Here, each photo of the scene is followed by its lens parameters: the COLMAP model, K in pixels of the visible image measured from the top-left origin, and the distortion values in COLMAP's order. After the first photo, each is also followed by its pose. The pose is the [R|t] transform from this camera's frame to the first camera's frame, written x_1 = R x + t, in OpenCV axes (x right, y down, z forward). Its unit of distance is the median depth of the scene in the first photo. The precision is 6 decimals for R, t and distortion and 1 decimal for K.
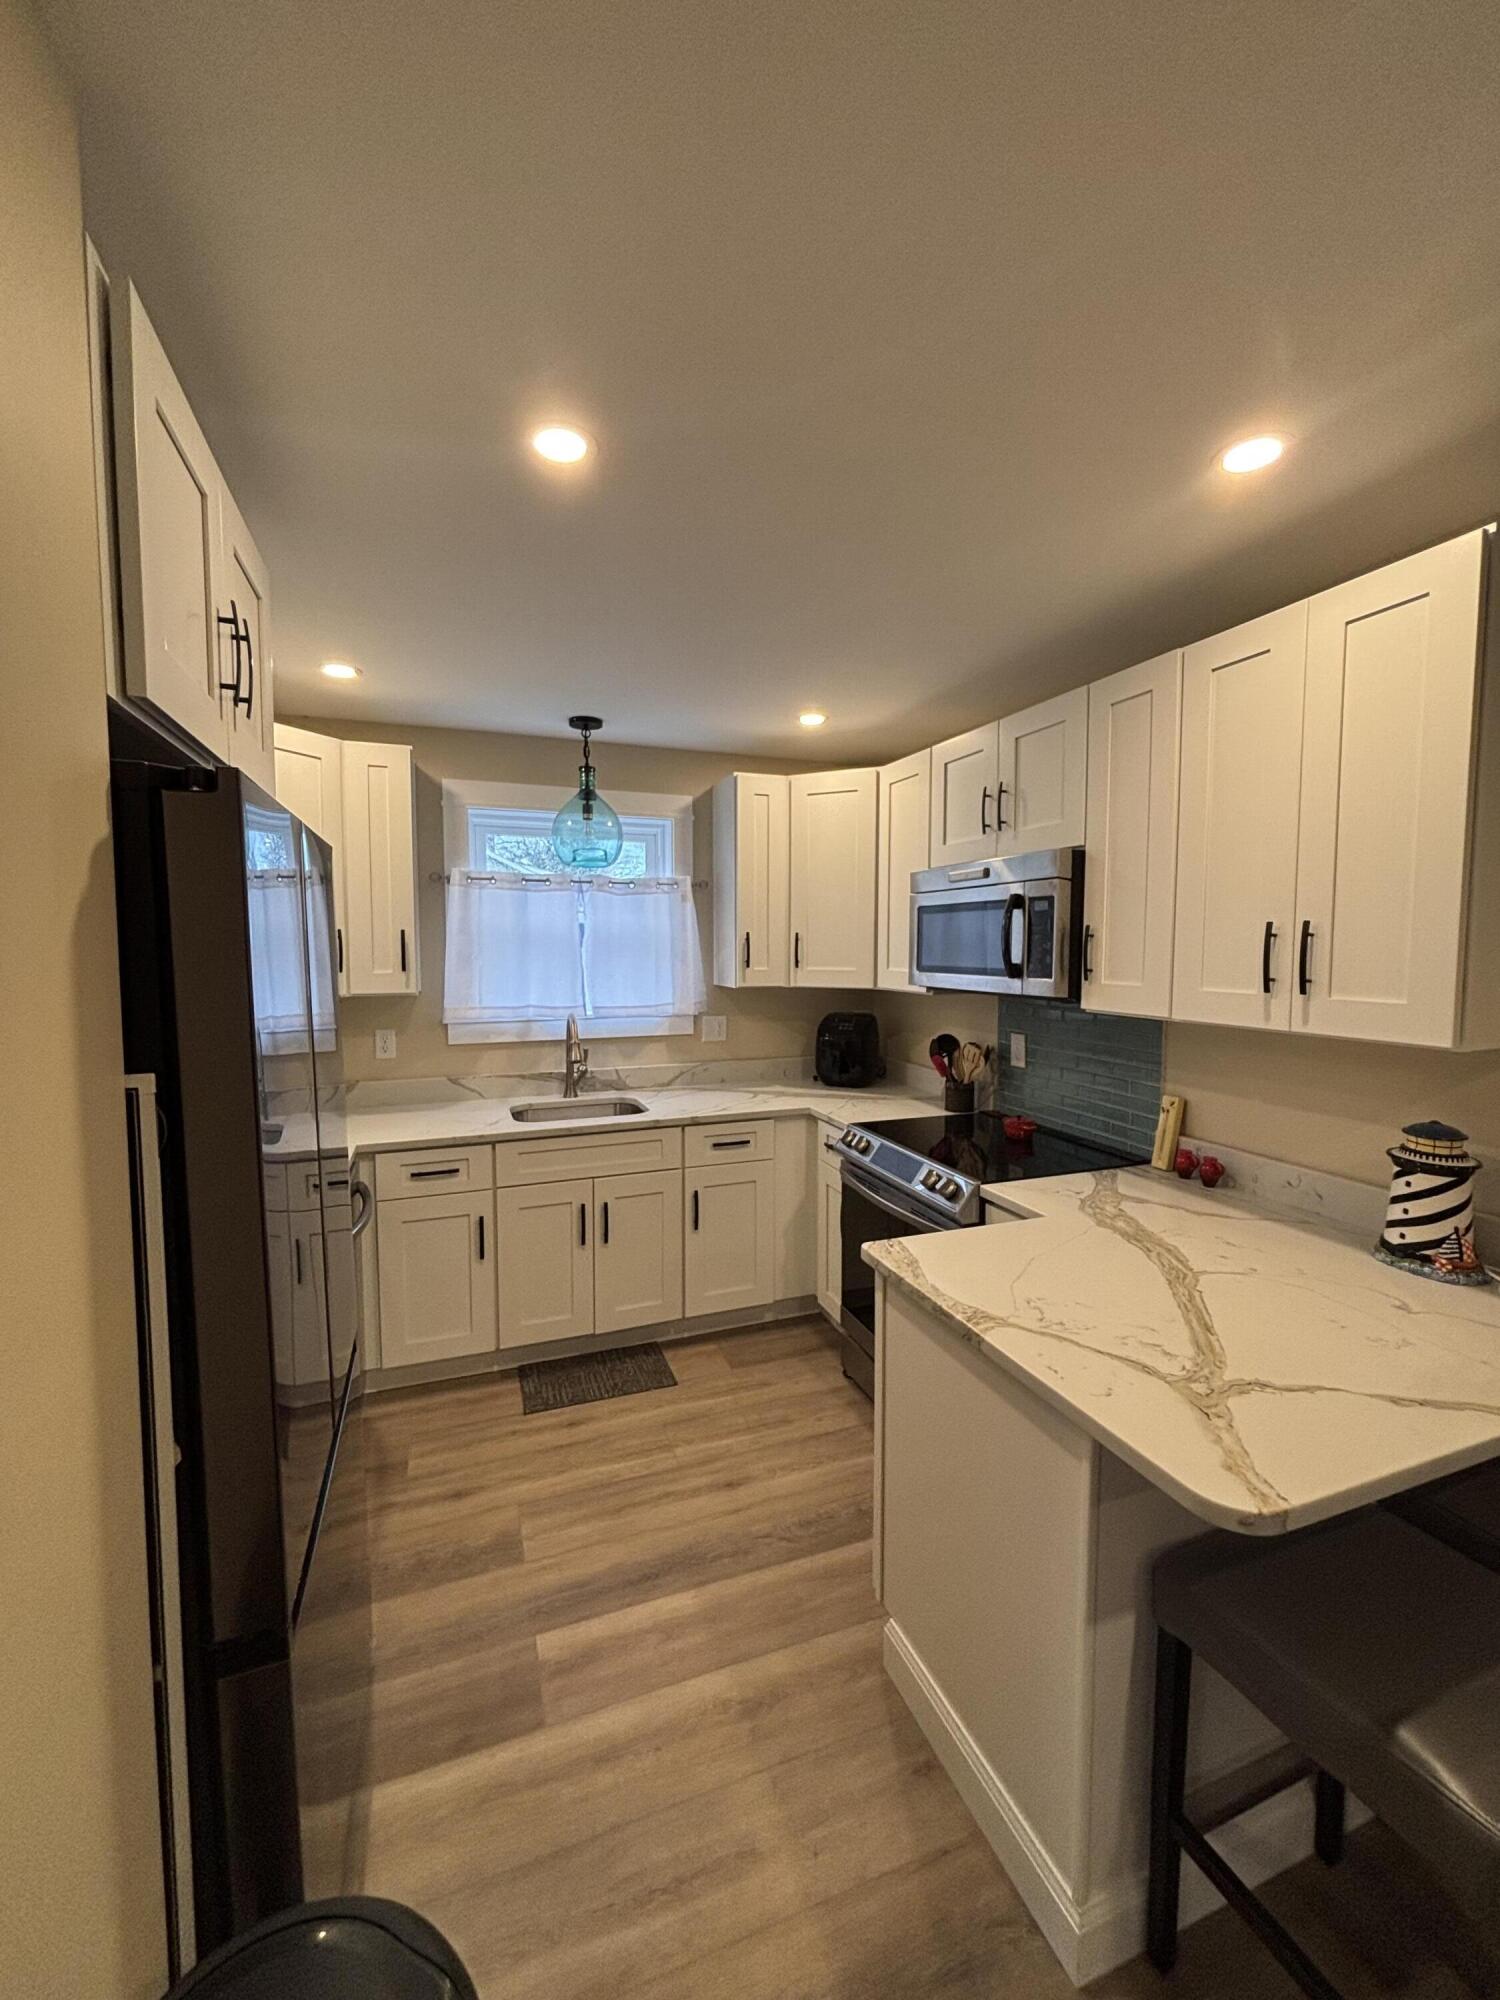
lens RADIAL K [[802.5, 0, 747.7], [0, 802.5, 986.6], [0, 0, 1]] dist [-0.004240, 0.000198]
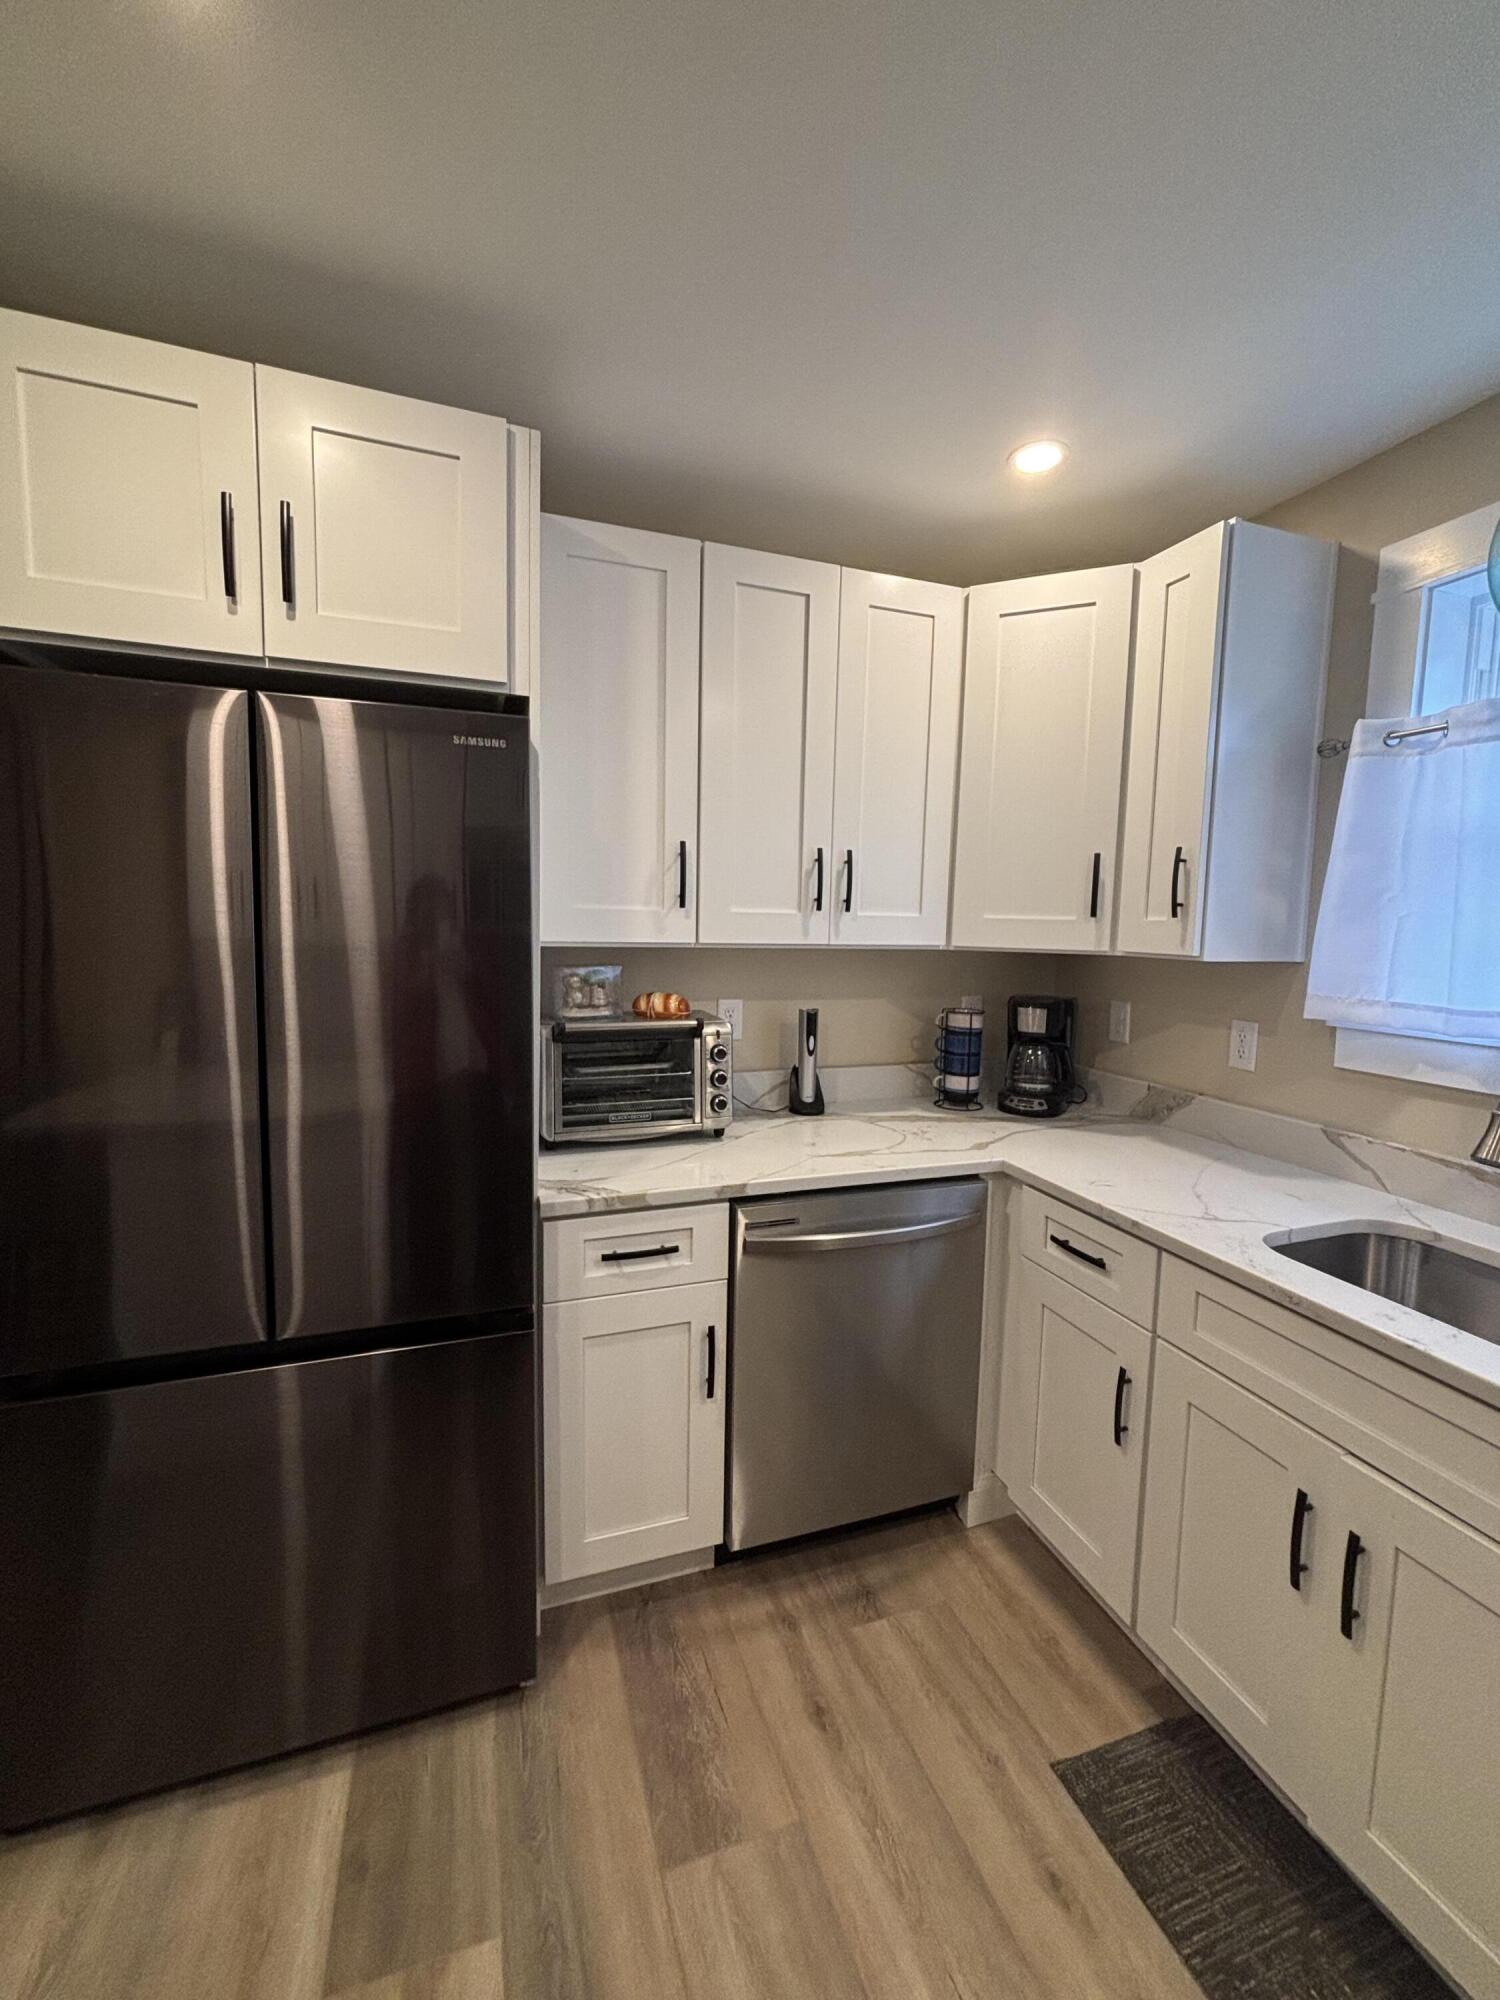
lens RADIAL K [[802.5, 0, 750.8], [0, 802.5, 990.8], [0, 0, 1]] dist [-0.004240, 0.000198]
pose [[-0.014266, 0.088634, -0.995962, 0.200892], [-0.078406, 0.992897, 0.089485, 0.007551], [0.996819, 0.079366, -0.007215, 0.807294]]
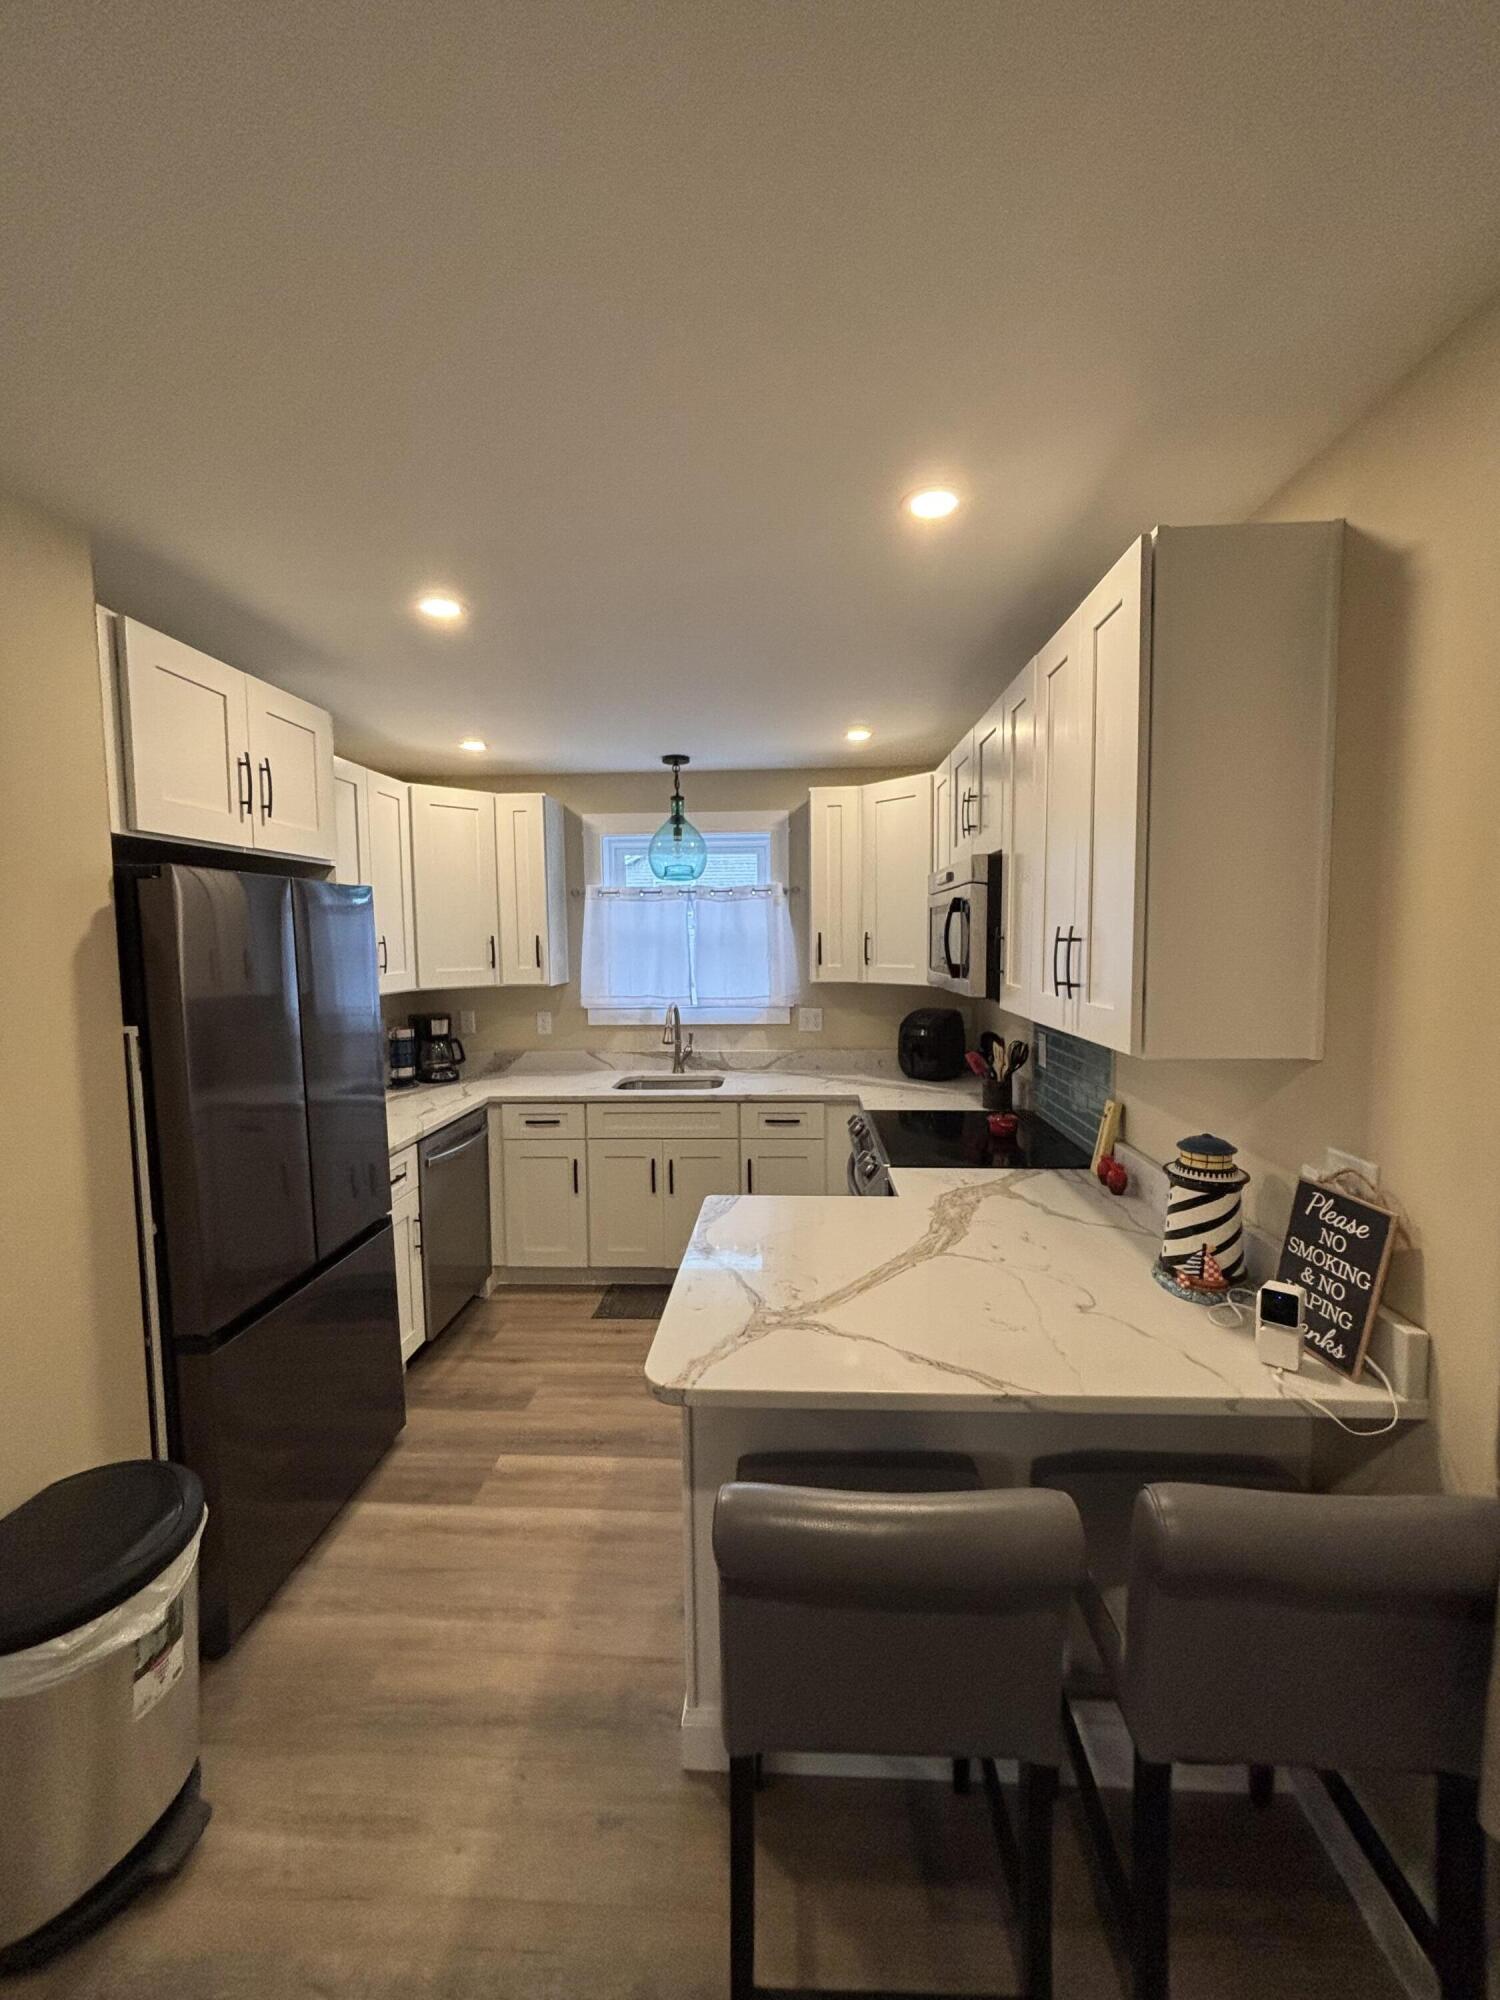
lens RADIAL K [[802.5, 0, 752.3], [0, 802.5, 985.3], [0, 0, 1]] dist [-0.004240, 0.000198]
pose [[0.916901, 0.014363, -0.398855, 0.472098], [-0.010577, 0.999876, 0.011690, -0.009530], [0.398974, -0.006500, 0.916939, -0.059526]]
